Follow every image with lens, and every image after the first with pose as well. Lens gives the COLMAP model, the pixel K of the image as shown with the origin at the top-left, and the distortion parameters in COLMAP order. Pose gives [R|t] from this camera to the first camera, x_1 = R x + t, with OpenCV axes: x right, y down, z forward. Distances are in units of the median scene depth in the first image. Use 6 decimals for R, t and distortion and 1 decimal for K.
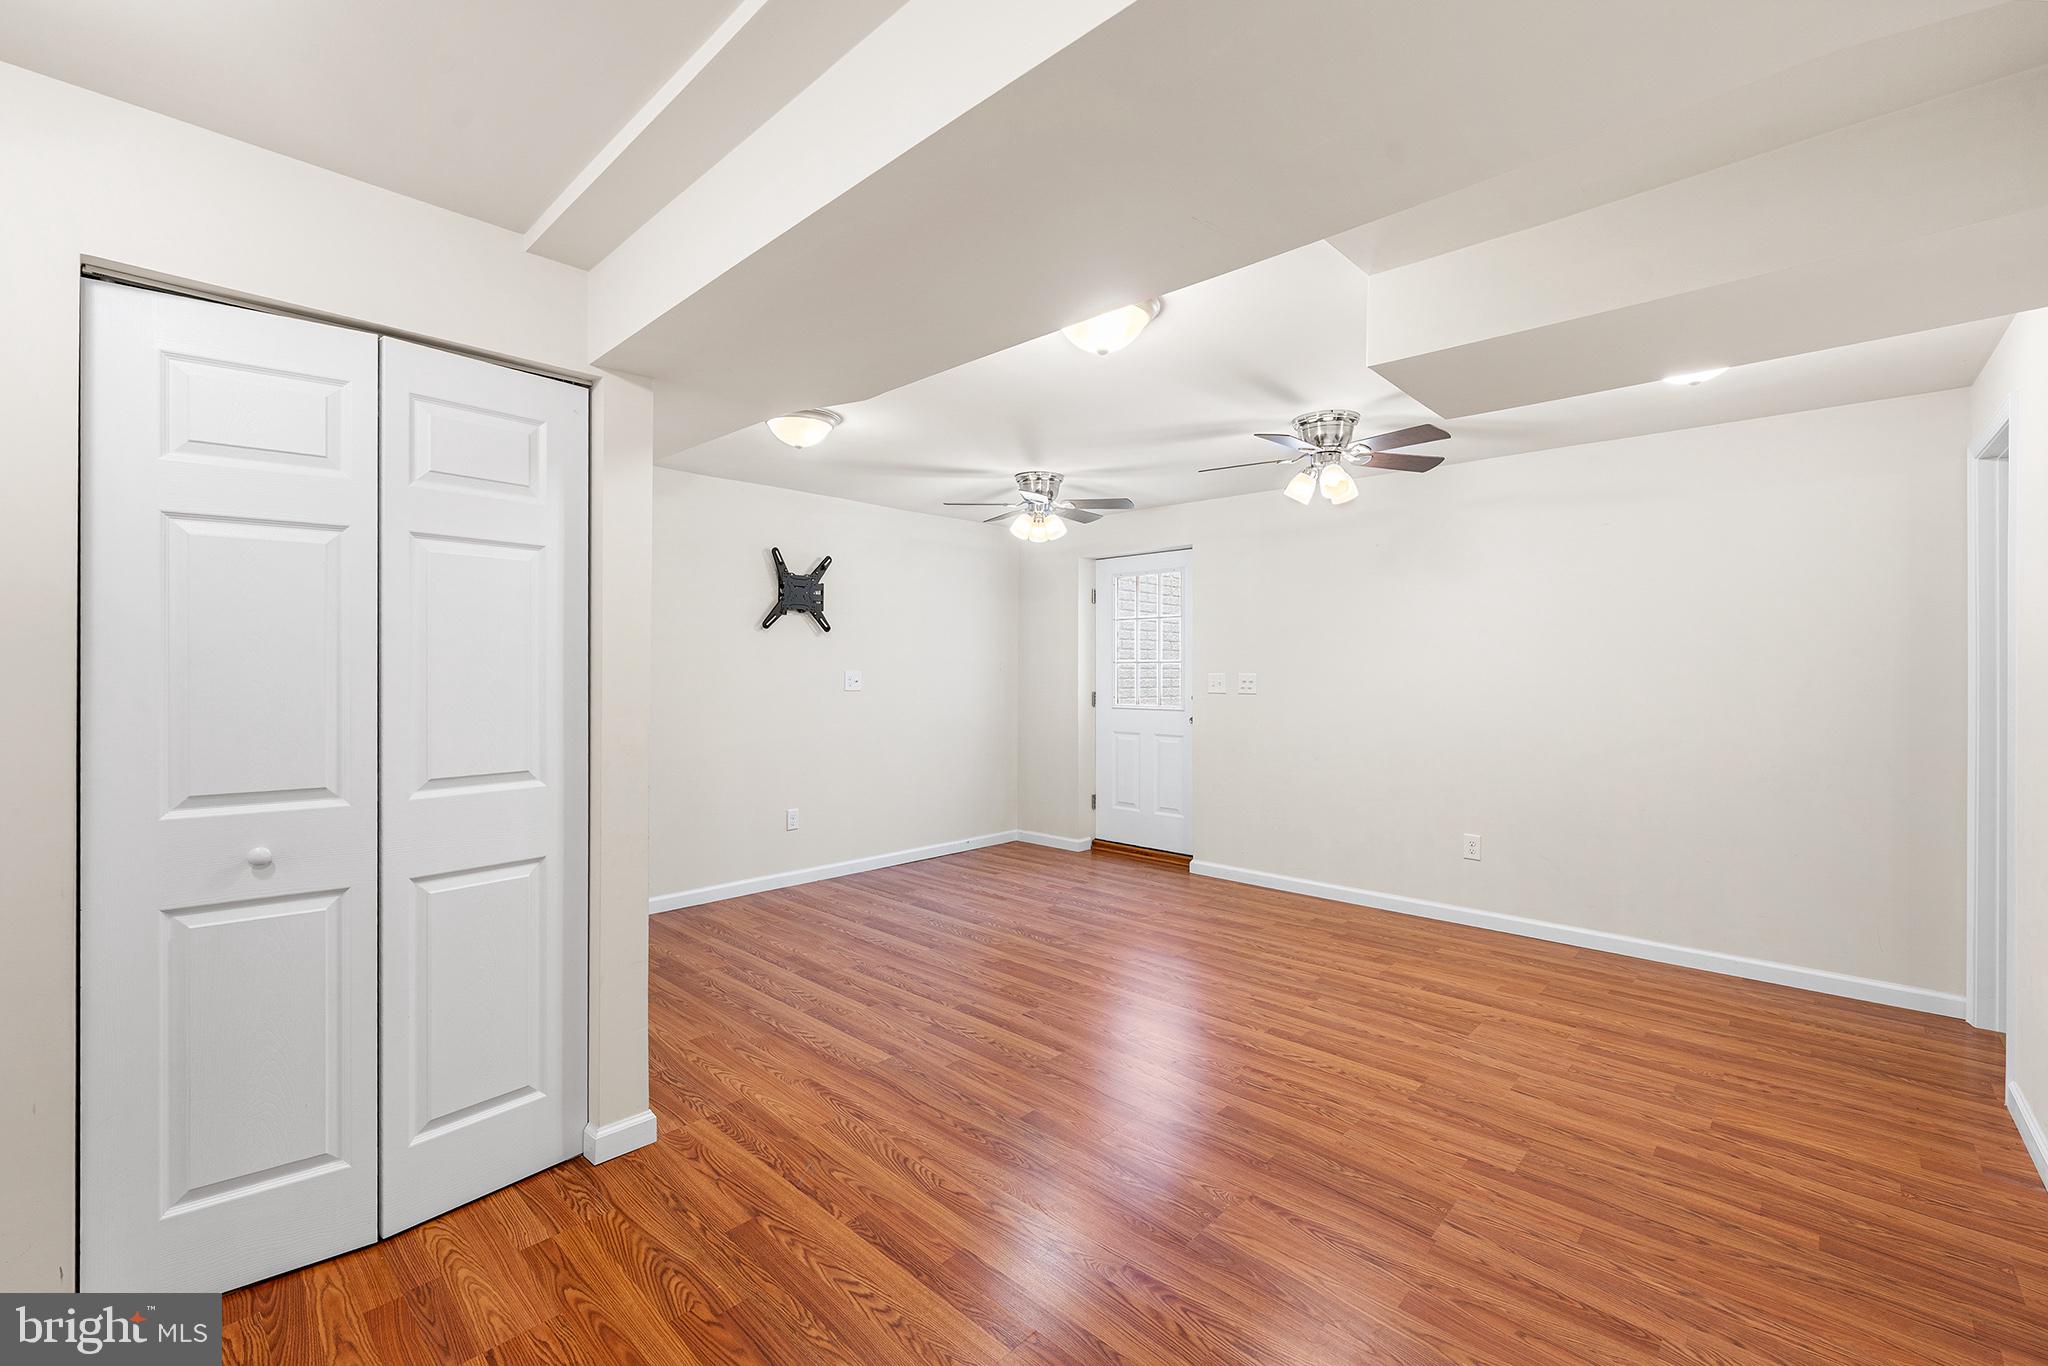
lens RADIAL K [[851.6, 0, 1017.7], [0, 851.6, 677.7], [0, 0, 1]] dist [0.000355, -0.000140]
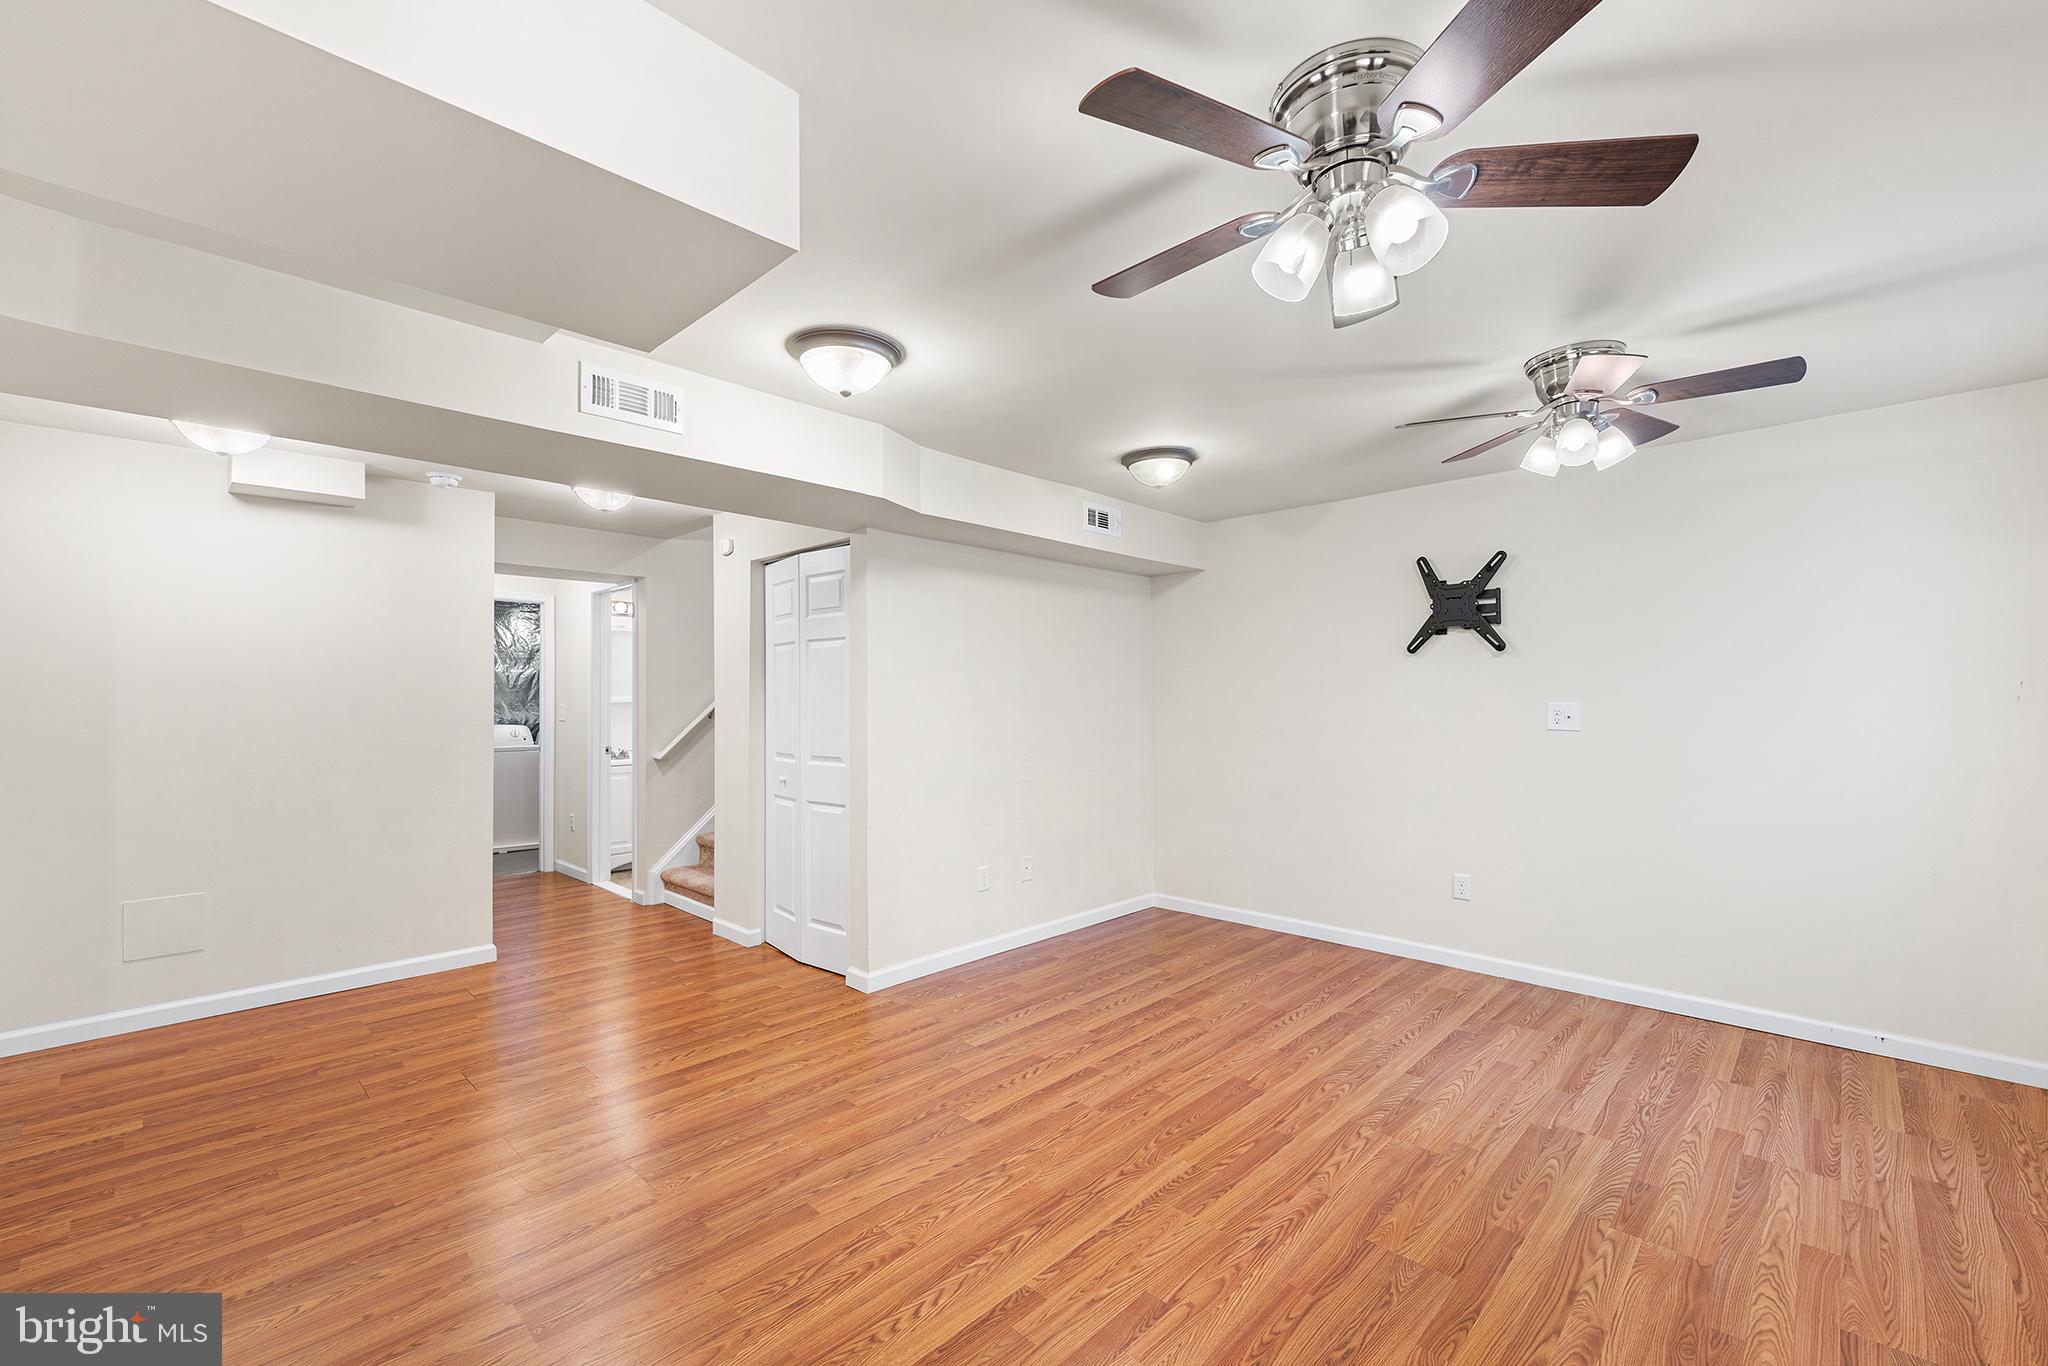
lens RADIAL K [[851.0, 0, 1037.9], [0, 851.0, 681.6], [0, 0, 1]] dist [0.000406, -0.000116]
pose [[-0.000619, -0.023837, -0.999716, 0.847564], [-0.004660, 0.999705, -0.023833, -0.009829], [0.999989, 0.004644, -0.000730, 0.925265]]
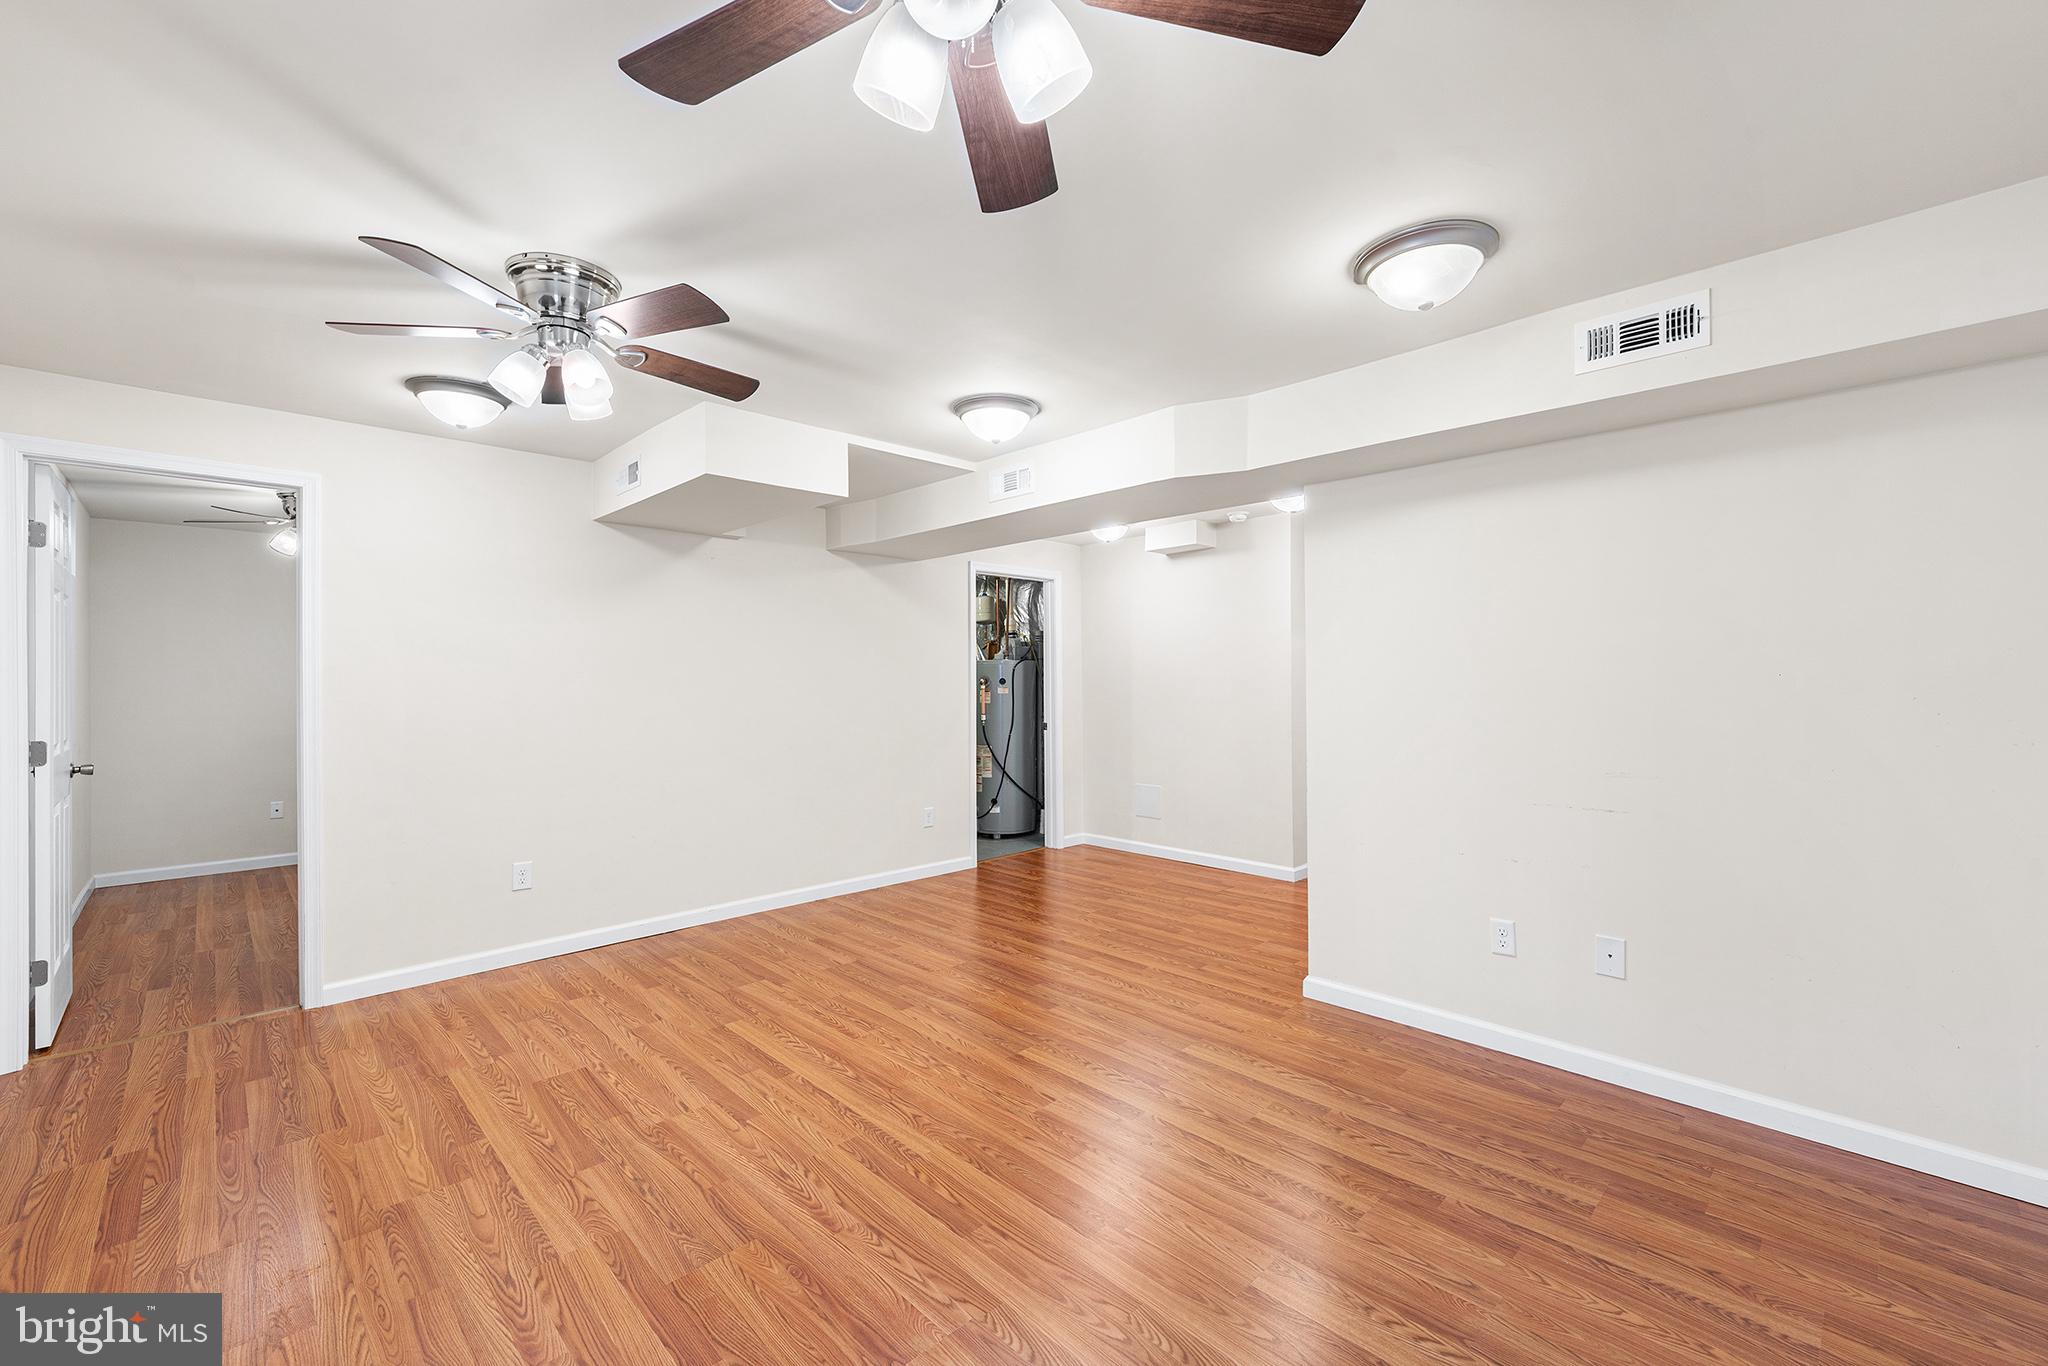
lens RADIAL K [[851.6, 0, 1017.7], [0, 851.6, 677.7], [0, 0, 1]] dist [0.000355, -0.000140]
pose [[-0.998807, 0.001335, 0.048806, 0.001104], [0.001645, 0.999979, 0.006312, -0.016810], [-0.048796, 0.006385, -0.998788, 1.754238]]
